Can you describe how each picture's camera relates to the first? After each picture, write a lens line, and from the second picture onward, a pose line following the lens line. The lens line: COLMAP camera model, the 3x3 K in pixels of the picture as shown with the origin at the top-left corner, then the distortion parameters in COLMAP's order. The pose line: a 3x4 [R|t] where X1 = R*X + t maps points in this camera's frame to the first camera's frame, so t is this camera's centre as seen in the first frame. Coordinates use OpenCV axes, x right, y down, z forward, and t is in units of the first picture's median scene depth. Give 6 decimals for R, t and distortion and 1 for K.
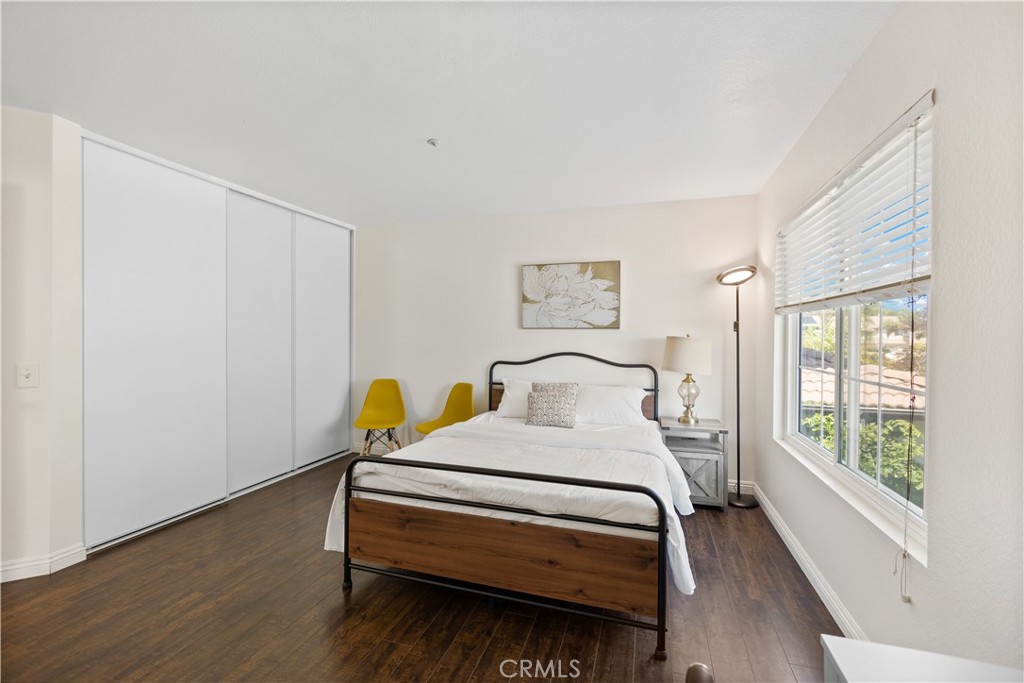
lens RADIAL K [[440.8, 0, 514.6], [0, 440.8, 336.4], [0, 0, 1]] dist [-0.001502, -0.000340]
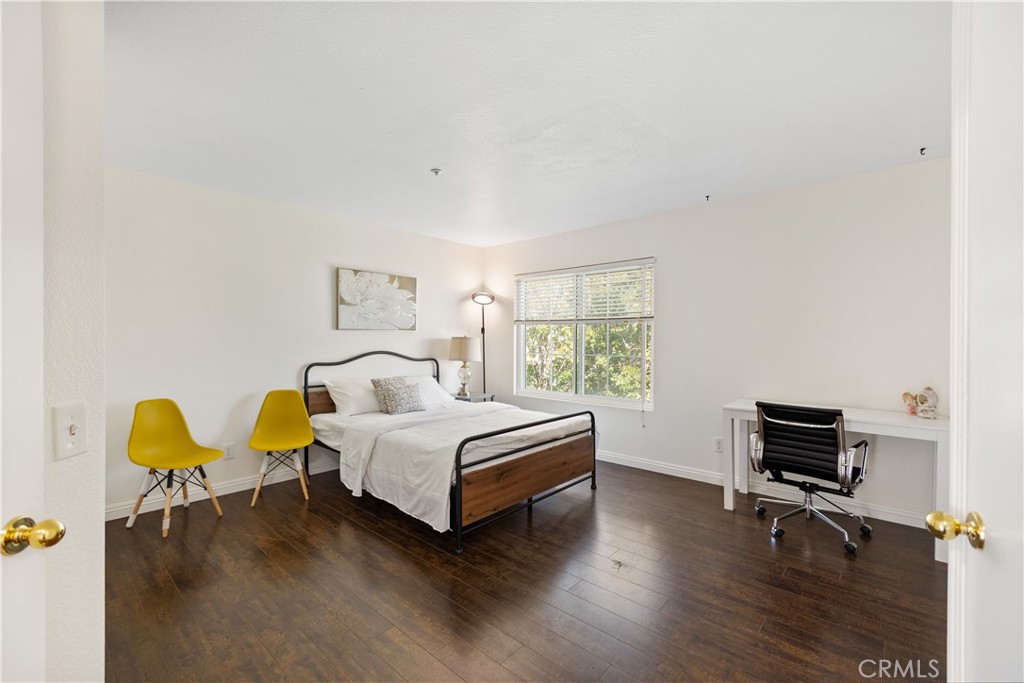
lens RADIAL K [[440.8, 0, 514.6], [0, 440.8, 336.4], [0, 0, 1]] dist [-0.001502, -0.000340]
pose [[0.388060, -0.001119, 0.921634, -0.824537], [0.001548, 0.999999, 0.000563, -0.001850], [-0.921633, 0.001208, 0.388061, 0.247067]]
